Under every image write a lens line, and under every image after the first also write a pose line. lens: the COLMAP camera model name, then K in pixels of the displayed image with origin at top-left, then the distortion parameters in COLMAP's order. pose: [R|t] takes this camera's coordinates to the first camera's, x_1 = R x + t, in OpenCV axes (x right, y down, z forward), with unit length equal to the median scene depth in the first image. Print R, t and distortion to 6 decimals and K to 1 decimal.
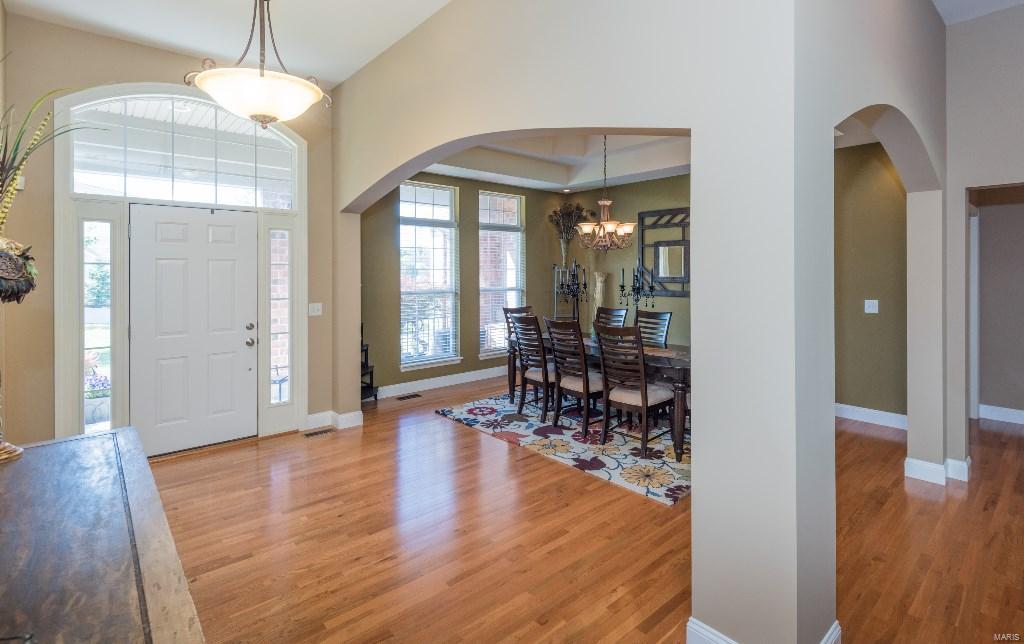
lens RADIAL K [[478.1, 0, 515.7], [0, 478.1, 272.1], [0, 0, 1]] dist [0.034396, 0.000043]
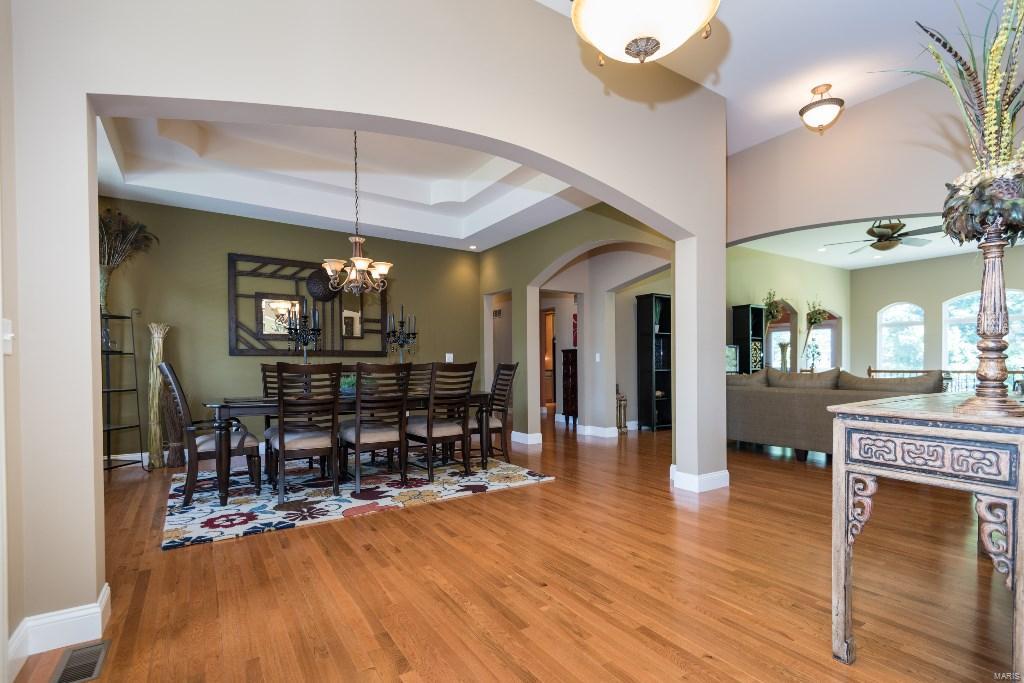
lens RADIAL K [[465.7, 0, 537.3], [0, 465.7, 367.8], [0, 0, 1]] dist [0.021003, -0.000295]
pose [[0.130161, -0.006341, 0.991473, -0.672082], [0.002965, 0.999978, 0.006006, 0.095591], [-0.991488, 0.002158, 0.130177, 0.561965]]
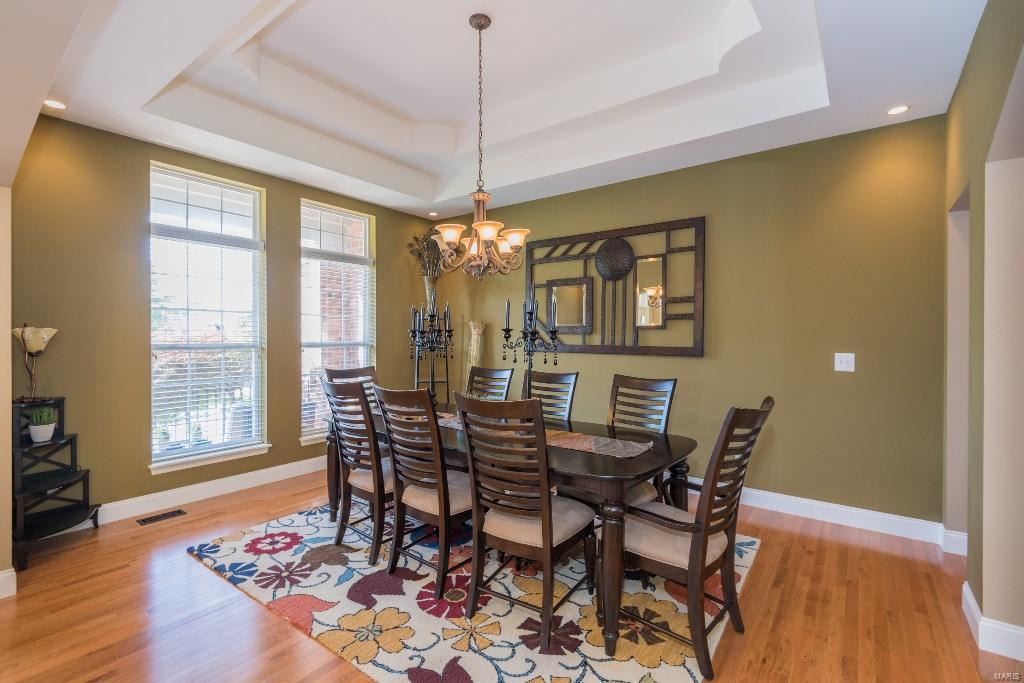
lens RADIAL K [[471.7, 0, 481.3], [0, 471.7, 336.7], [0, 0, 1]] dist [0.017357, -0.000216]
pose [[0.985010, 0.004962, 0.172428, 0.085463], [-0.005134, 0.999987, 0.000552, 0.036243], [-0.172423, -0.001429, 0.985022, 0.406878]]
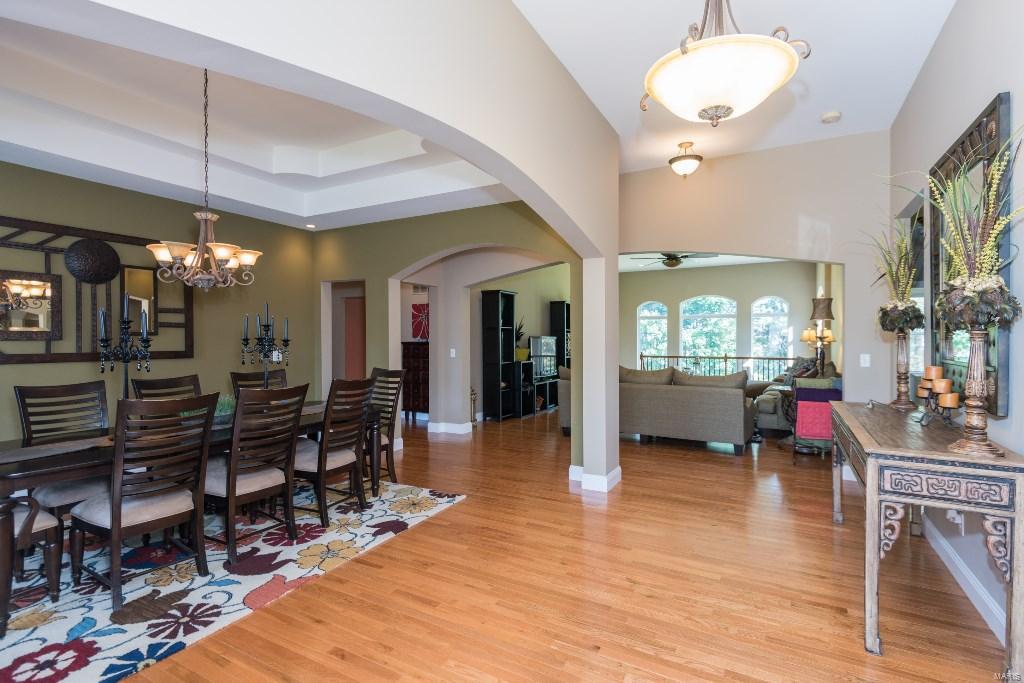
lens RADIAL K [[454.7, 0, 525.4], [0, 454.7, 335.6], [0, 0, 1]] dist [0.014859, -0.005697]
pose [[-0.332055, 0.005118, 0.943246, -0.592846], [0.003056, 0.999986, -0.004350, 0.027937], [-0.943255, 0.001438, -0.332066, 0.813574]]
